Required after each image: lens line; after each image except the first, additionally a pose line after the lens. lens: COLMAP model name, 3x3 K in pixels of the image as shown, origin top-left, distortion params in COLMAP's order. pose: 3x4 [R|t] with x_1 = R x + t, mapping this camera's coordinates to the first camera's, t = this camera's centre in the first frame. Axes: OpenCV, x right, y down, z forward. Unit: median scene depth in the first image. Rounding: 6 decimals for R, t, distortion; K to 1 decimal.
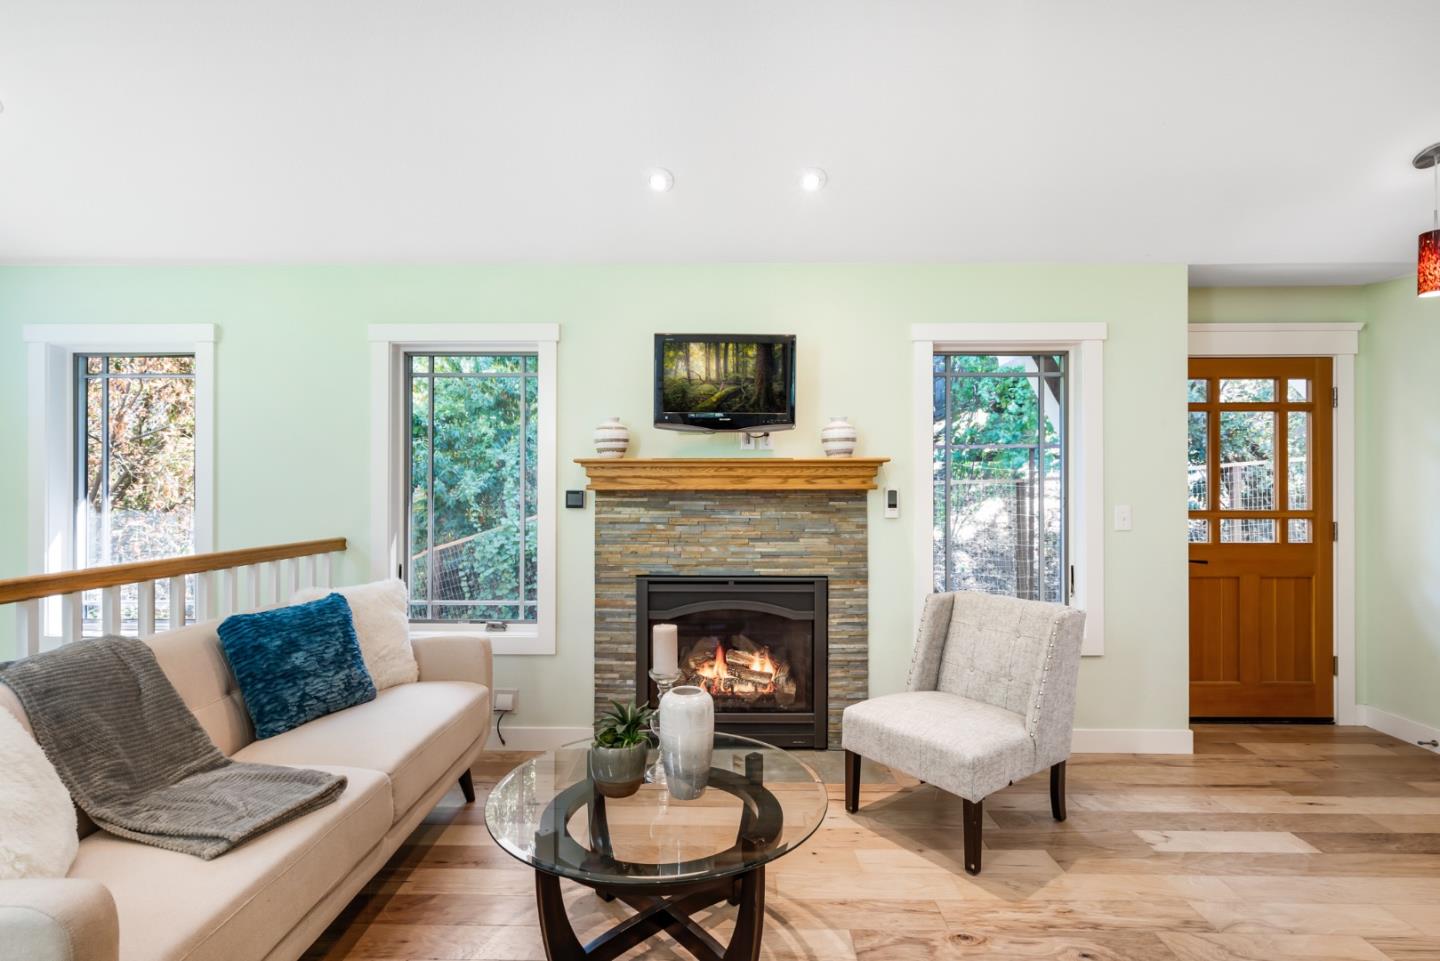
lens RADIAL K [[664.1, 0, 721.7], [0, 664.1, 483.3], [0, 0, 1]] dist [-0.000218, 0.000800]
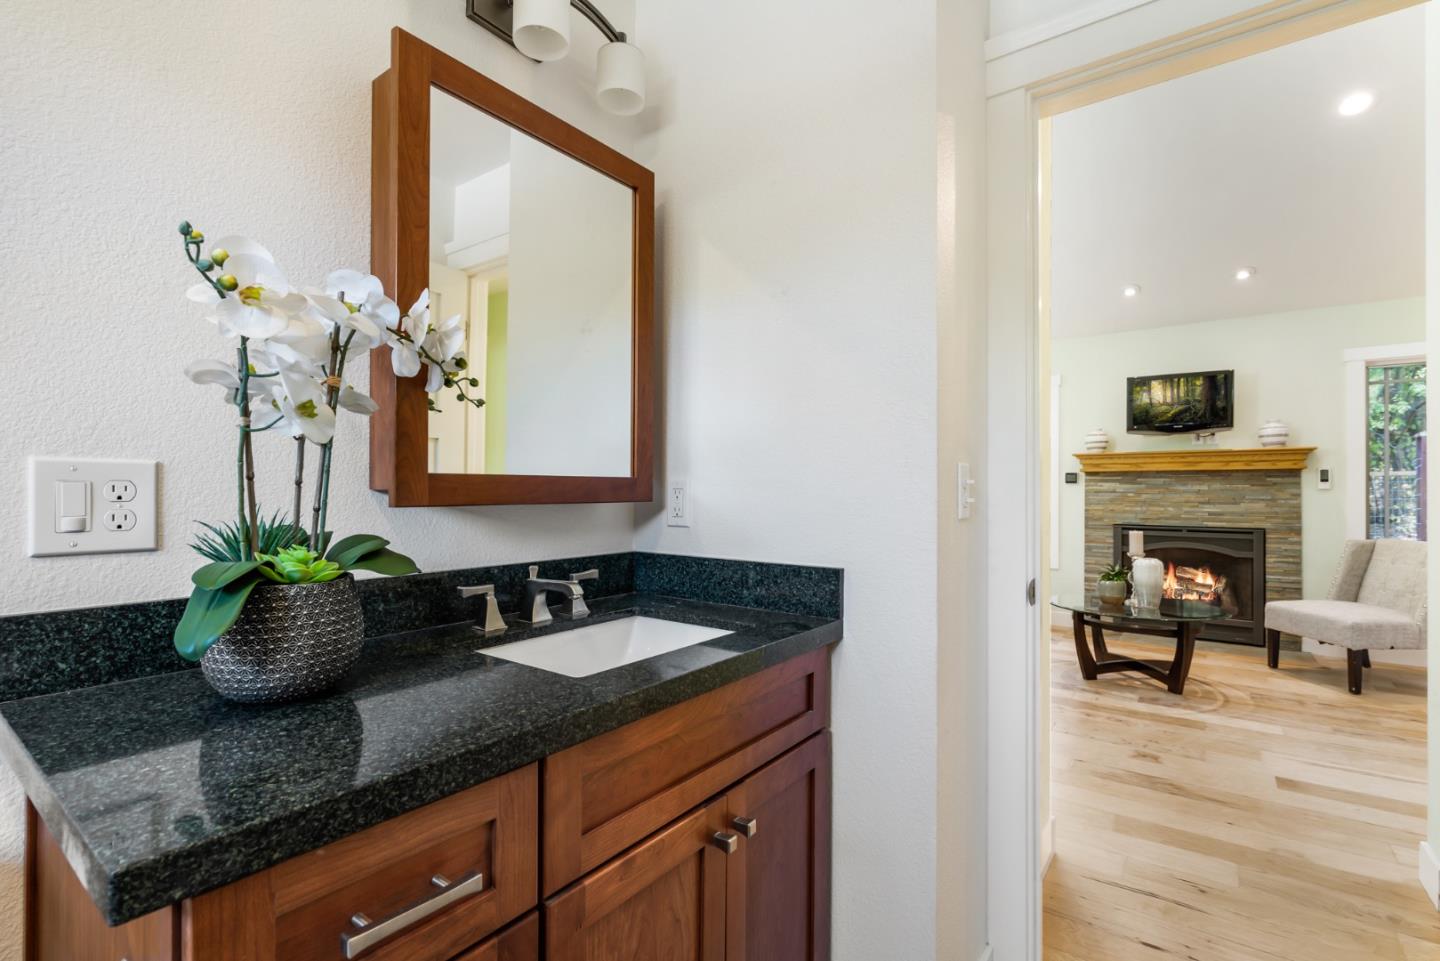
lens RADIAL K [[664.1, 0, 713.9], [0, 664.1, 484.2], [0, 0, 1]] dist [-0.000218, 0.000800]
pose [[0.800431, -0.003336, -0.599416, 0.065088], [0.001458, 0.999992, -0.003618, 0.045260], [0.599423, 0.002022, 0.800430, -0.908468]]
